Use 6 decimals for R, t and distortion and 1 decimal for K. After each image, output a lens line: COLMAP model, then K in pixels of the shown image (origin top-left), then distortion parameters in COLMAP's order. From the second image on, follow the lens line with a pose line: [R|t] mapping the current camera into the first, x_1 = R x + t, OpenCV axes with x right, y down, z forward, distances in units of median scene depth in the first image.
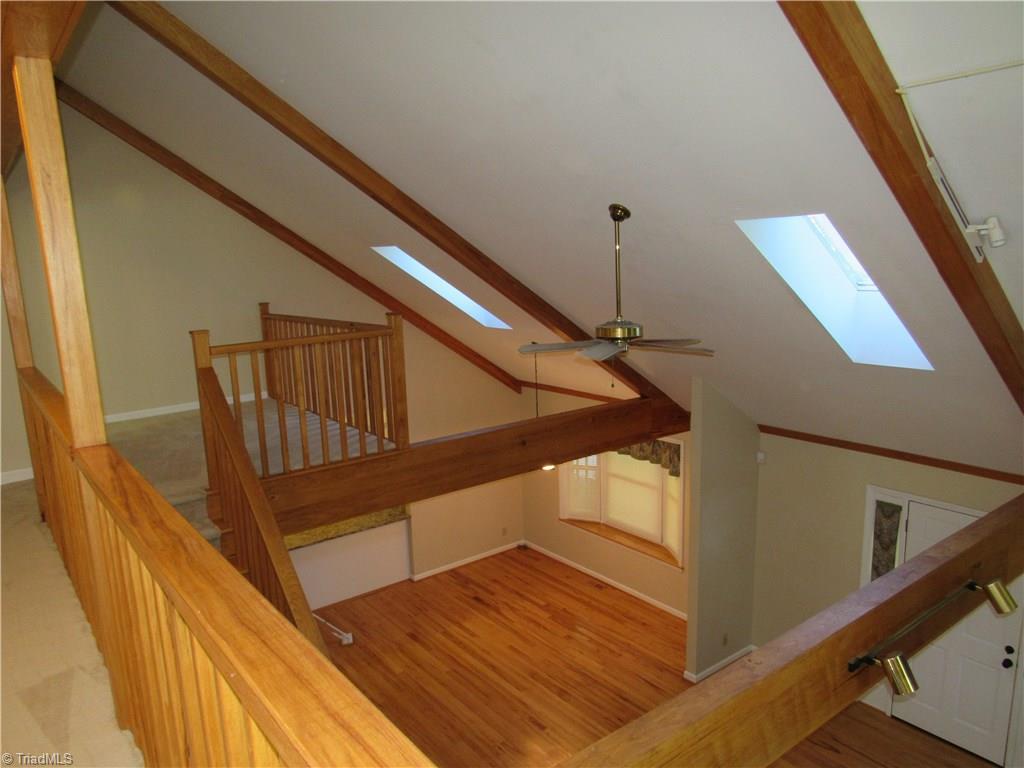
lens RADIAL K [[745.9, 0, 510.9], [0, 745.9, 380.1], [0, 0, 1]] dist [-0.000421, 0.000696]
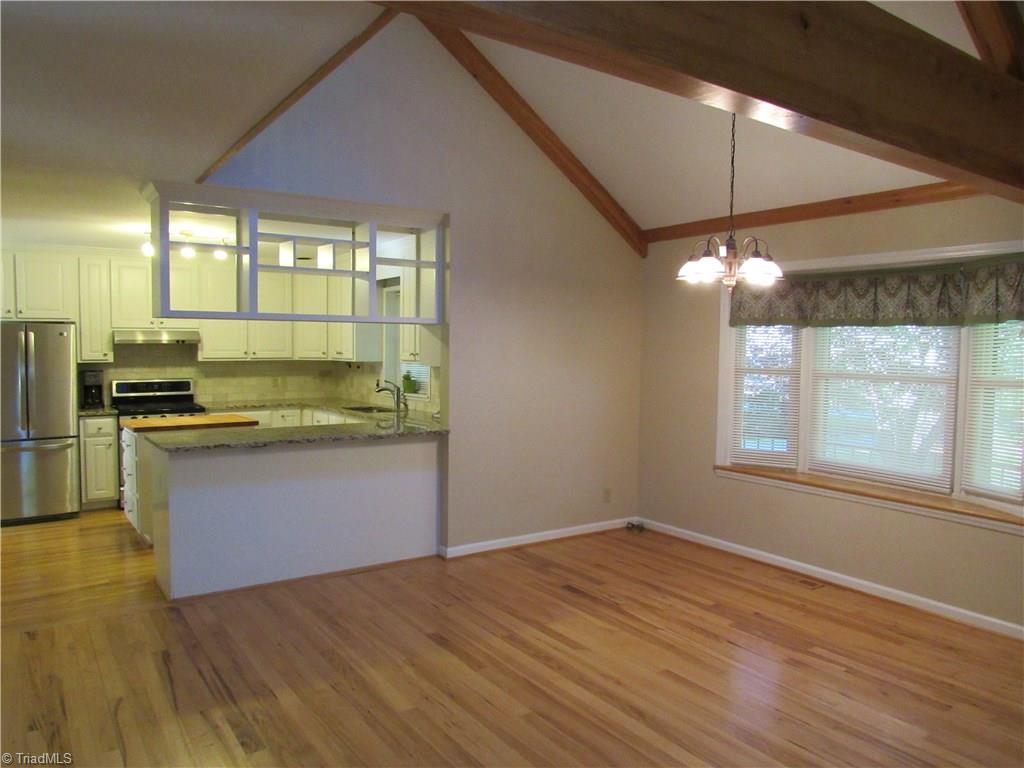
lens RADIAL K [[745.9, 0, 507.2], [0, 745.9, 380.9], [0, 0, 1]] dist [-0.000421, 0.000696]
pose [[0.997431, 0.044380, -0.056223, -0.065977], [-0.050524, 0.992304, -0.113045, 0.215026], [0.050774, 0.115595, 0.991998, 0.486052]]
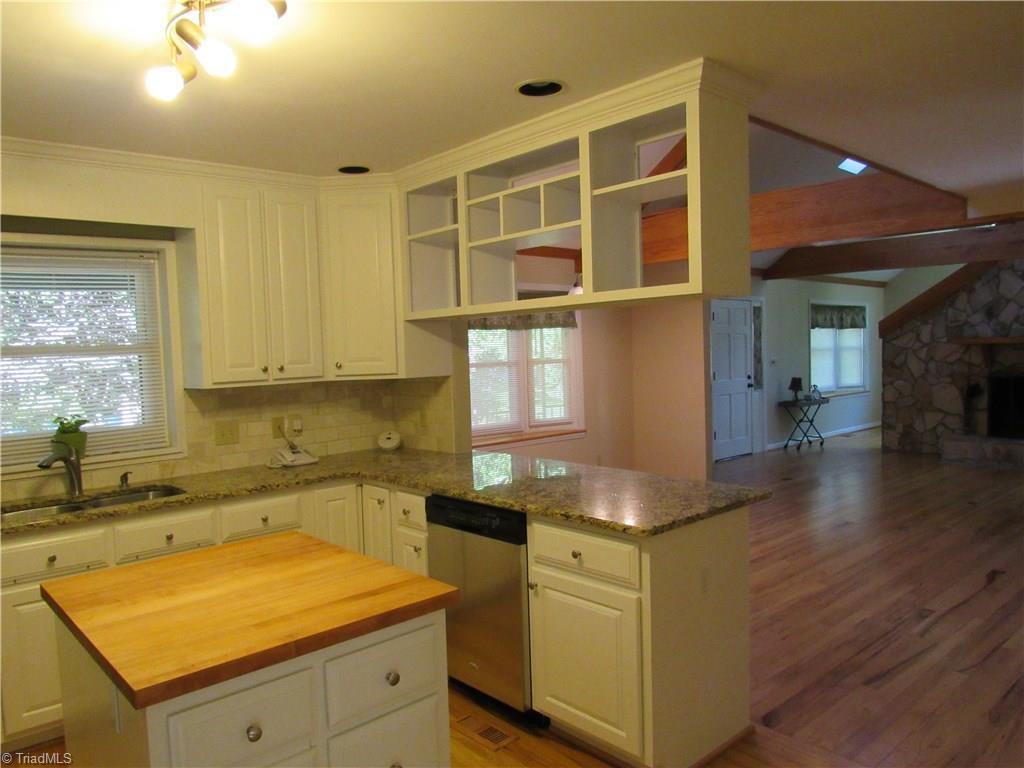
lens RADIAL K [[745.9, 0, 518.4], [0, 745.9, 387.7], [0, 0, 1]] dist [-0.000421, 0.000696]
pose [[-0.091398, -0.025503, 0.995488, -0.703114], [0.195487, 0.979761, 0.043048, 0.122700], [-0.976438, 0.198539, -0.084562, 1.164578]]
